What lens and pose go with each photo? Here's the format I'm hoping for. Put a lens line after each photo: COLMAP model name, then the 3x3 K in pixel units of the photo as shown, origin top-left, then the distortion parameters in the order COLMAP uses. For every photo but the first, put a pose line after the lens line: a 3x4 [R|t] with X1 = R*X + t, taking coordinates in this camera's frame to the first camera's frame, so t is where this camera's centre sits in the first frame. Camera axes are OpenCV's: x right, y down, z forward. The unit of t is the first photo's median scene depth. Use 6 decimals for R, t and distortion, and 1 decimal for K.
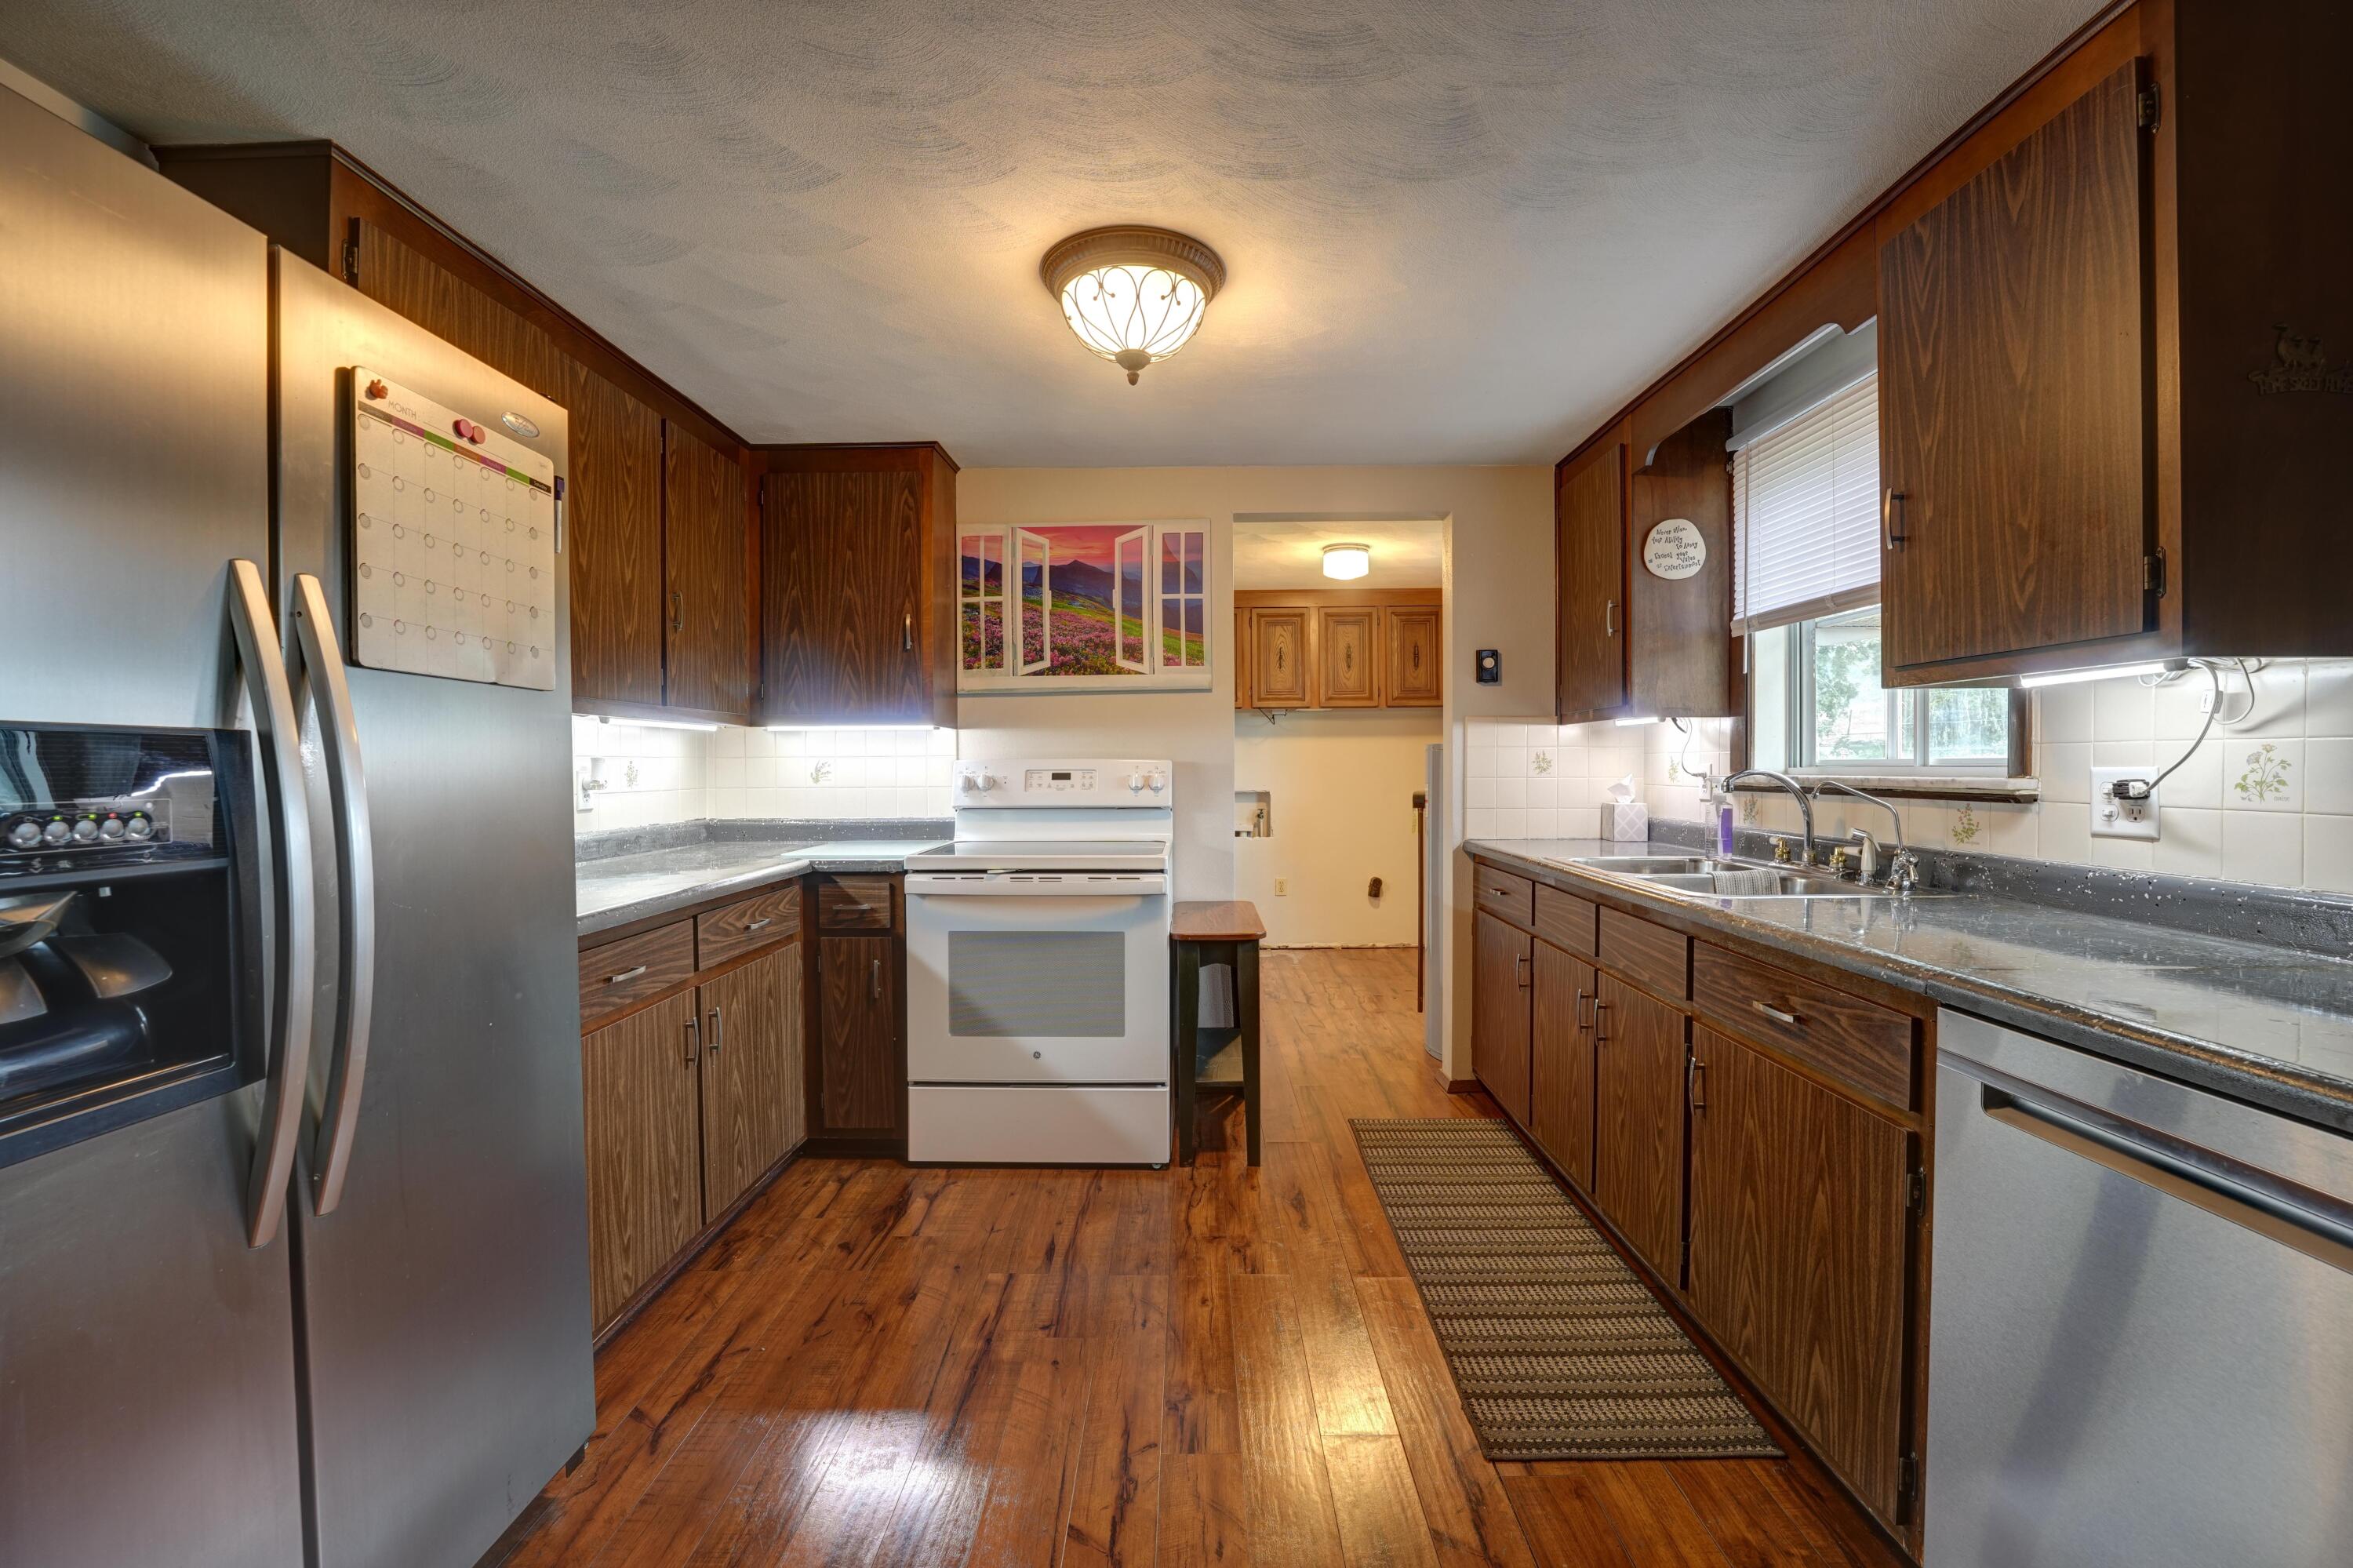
lens RADIAL K [[949.9, 0, 1171.5], [0, 949.9, 771.7], [0, 0, 1]] dist [-0.026200, -0.000247]
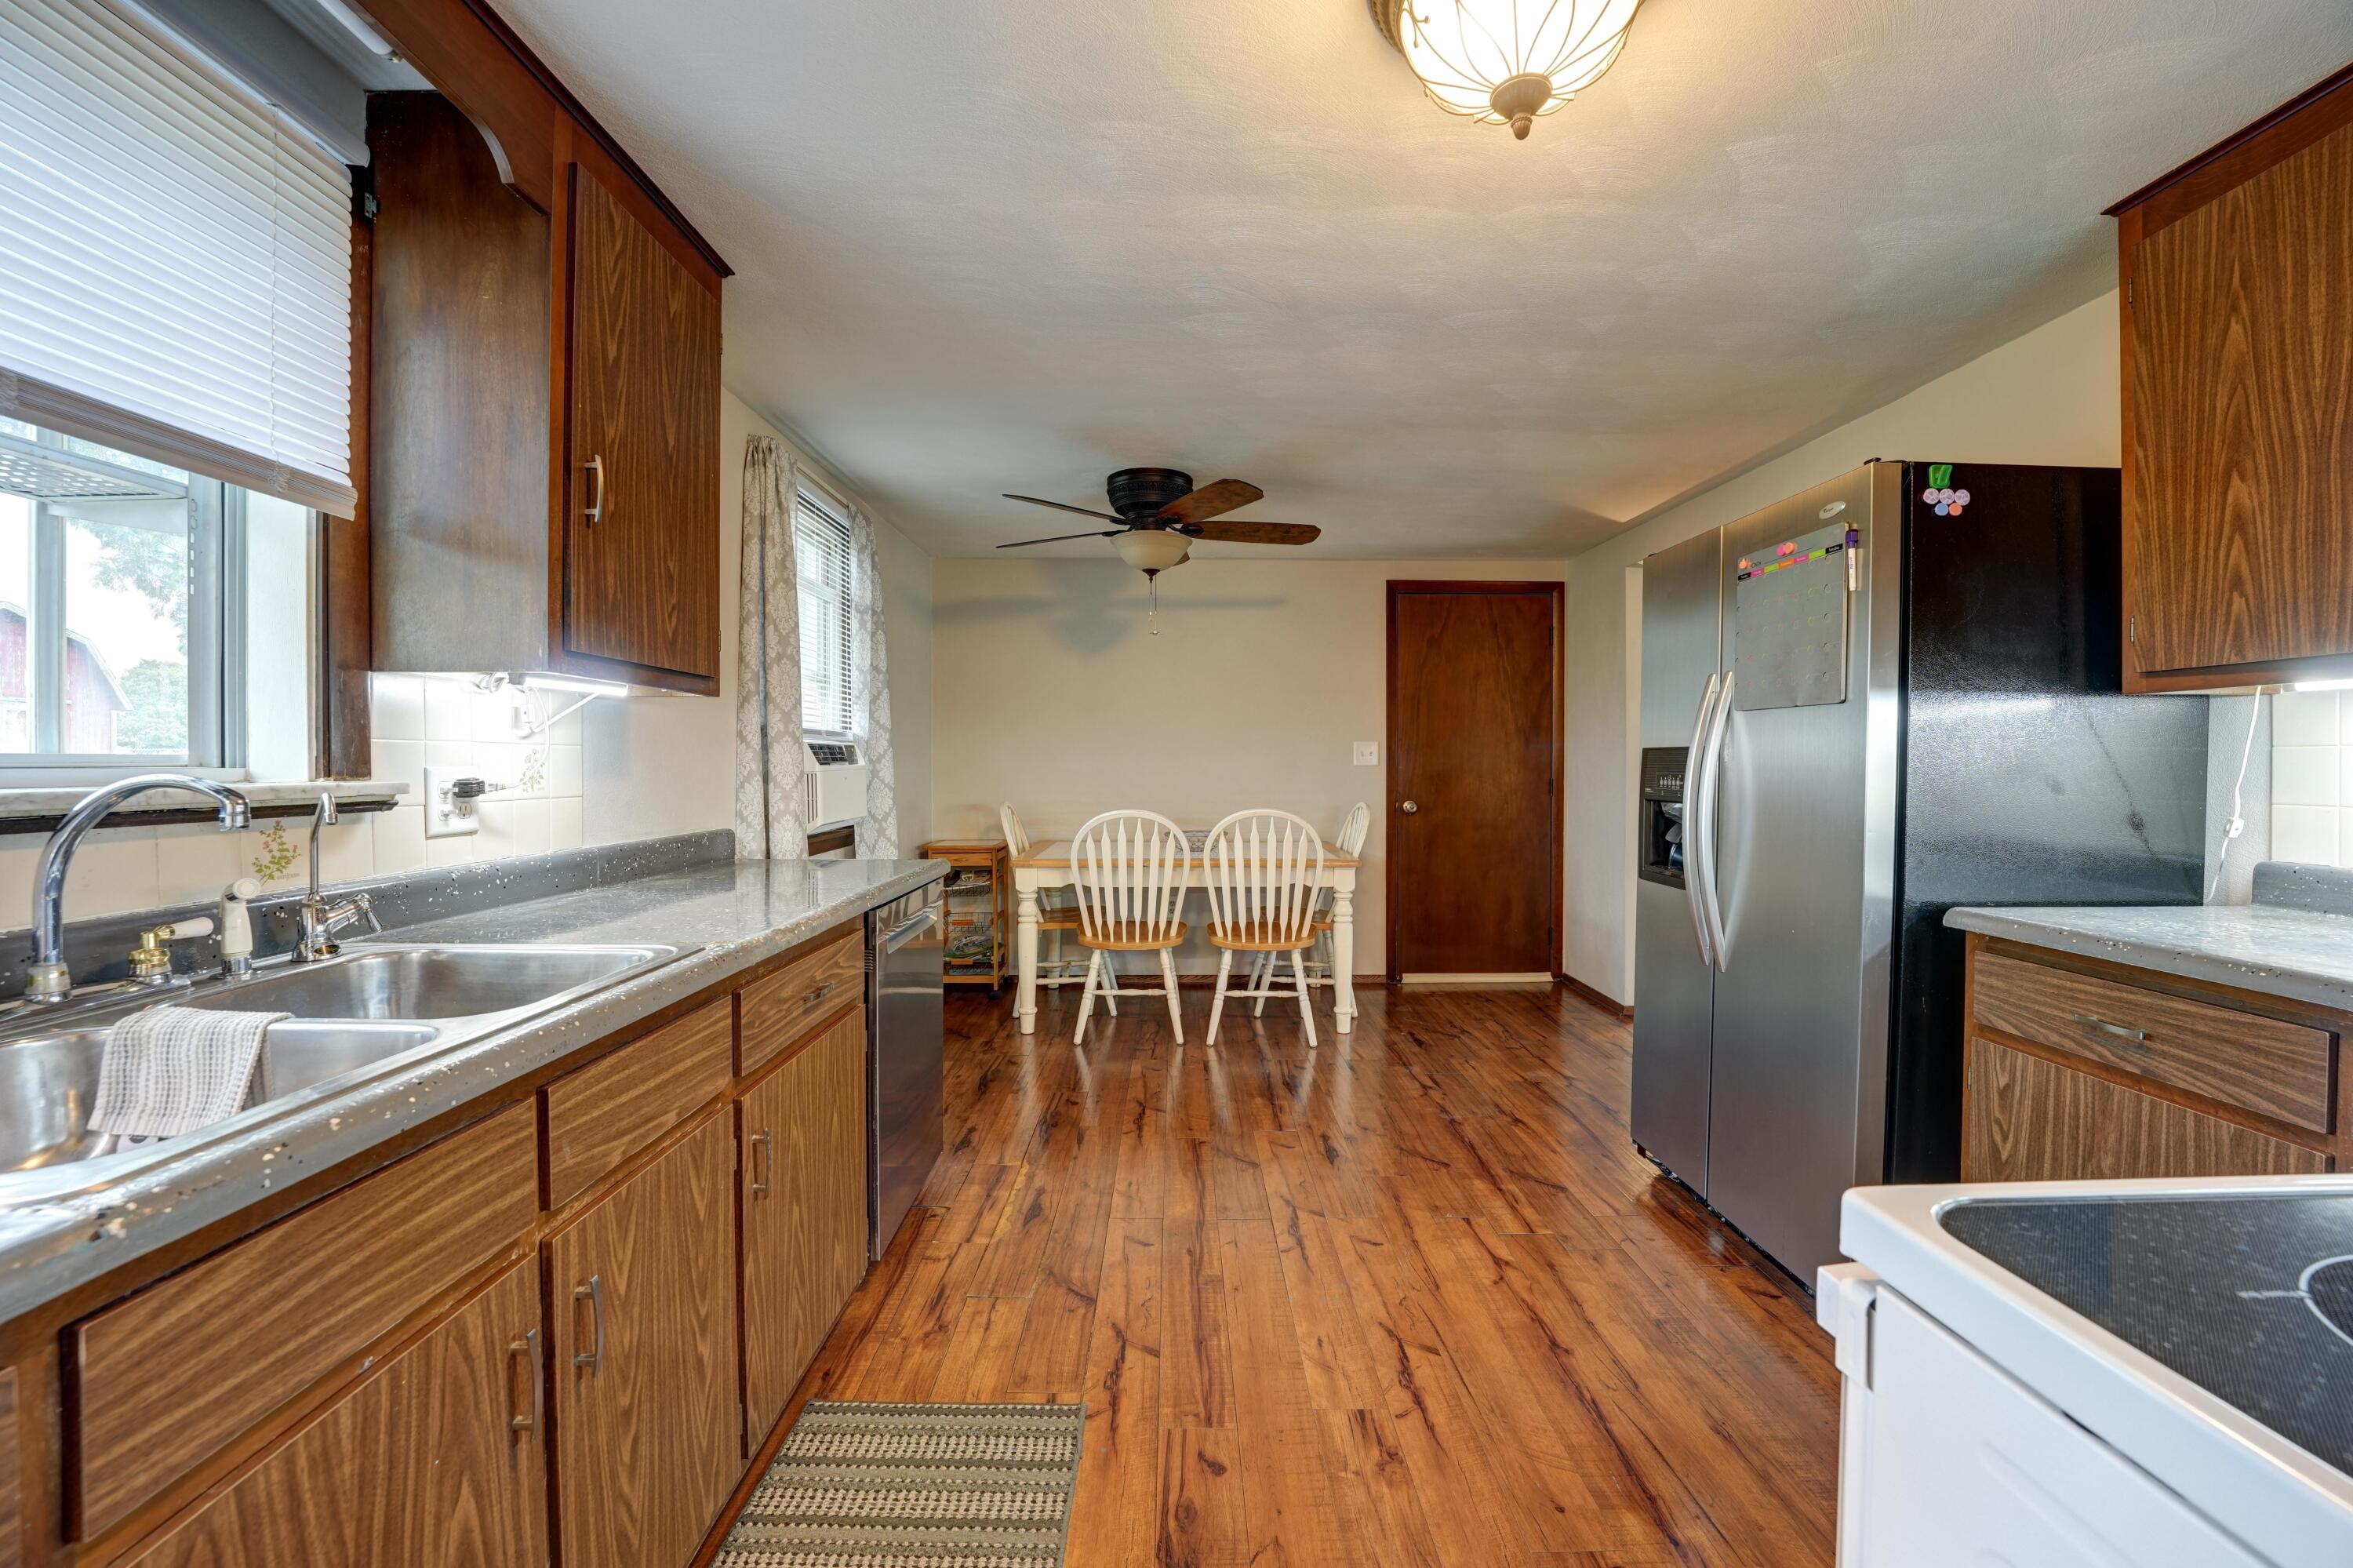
lens RADIAL K [[949.9, 0, 1177.9], [0, 949.9, 770.9], [0, 0, 1]] dist [-0.026200, -0.000247]
pose [[-0.999782, 0.003330, -0.020626, 0.223513], [0.002991, 0.999860, 0.016463, -0.013029], [0.020678, 0.016397, -0.999652, 1.844530]]
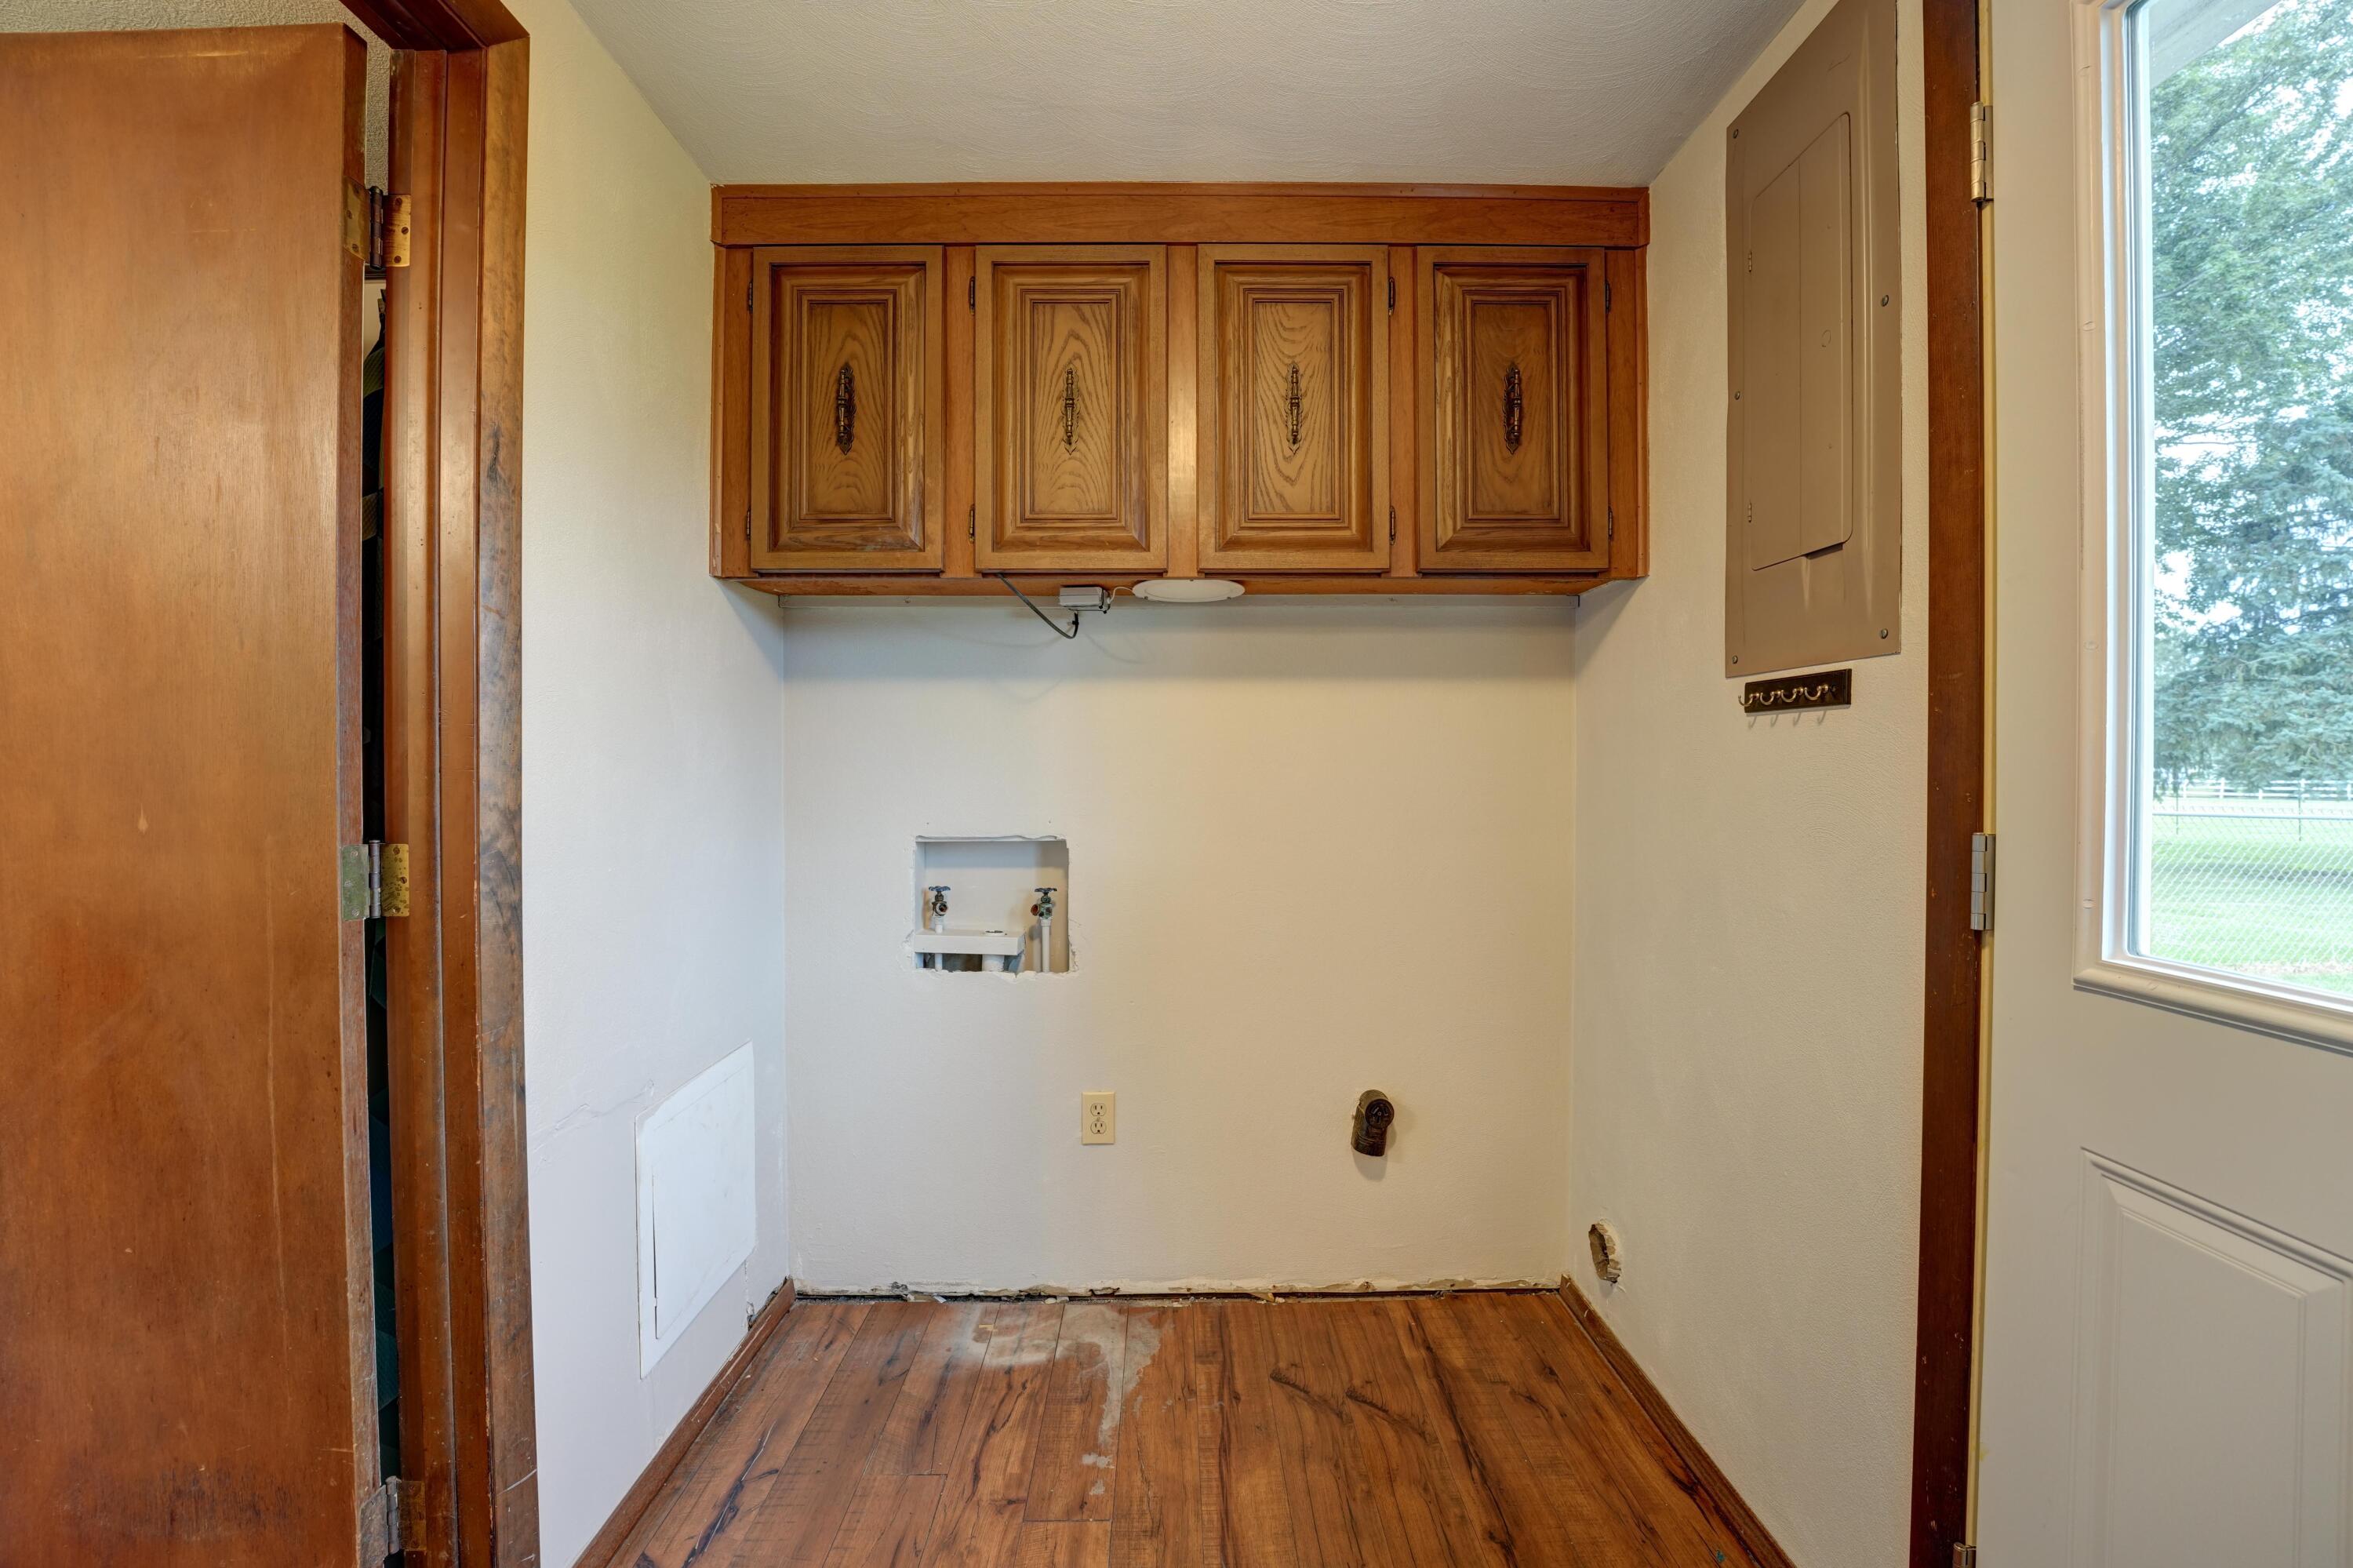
lens RADIAL K [[949.9, 0, 1178.2], [0, 949.9, 773.0], [0, 0, 1]] dist [-0.026200, -0.000247]
pose [[0.999452, 0.003044, 0.032973, 0.137336], [-0.003247, 0.999976, 0.006127, -0.005432], [-0.032954, -0.006231, 0.999437, 0.683414]]
